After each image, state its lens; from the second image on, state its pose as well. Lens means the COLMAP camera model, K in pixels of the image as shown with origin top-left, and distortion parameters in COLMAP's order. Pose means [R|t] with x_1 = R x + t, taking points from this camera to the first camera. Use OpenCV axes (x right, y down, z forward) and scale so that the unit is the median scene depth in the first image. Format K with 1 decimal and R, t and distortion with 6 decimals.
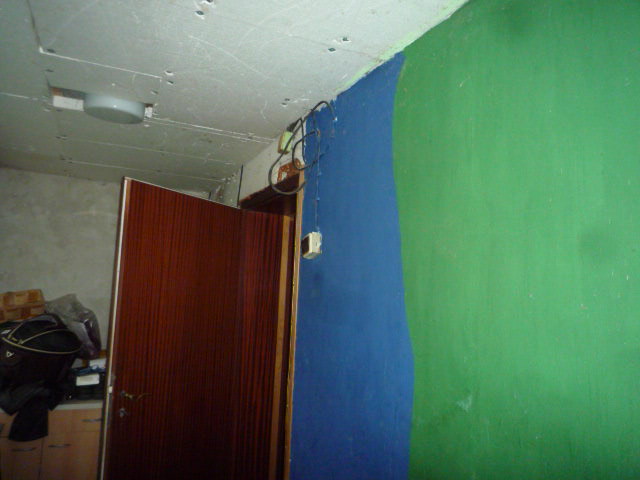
lens RADIAL K [[471.9, 0, 322.6], [0, 471.9, 239.1], [0, 0, 1]] dist [-0.034185, -0.003562]
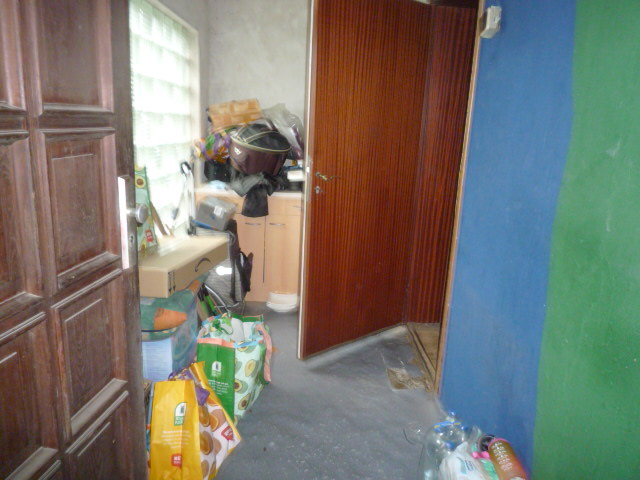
lens RADIAL K [[471.9, 0, 322.6], [0, 471.9, 239.1], [0, 0, 1]] dist [-0.034185, -0.003562]
pose [[0.908388, 0.103371, -0.405149, 0.060869], [0.036786, 0.945444, 0.323702, 0.070342], [0.416507, -0.308951, 0.855027, -0.050111]]
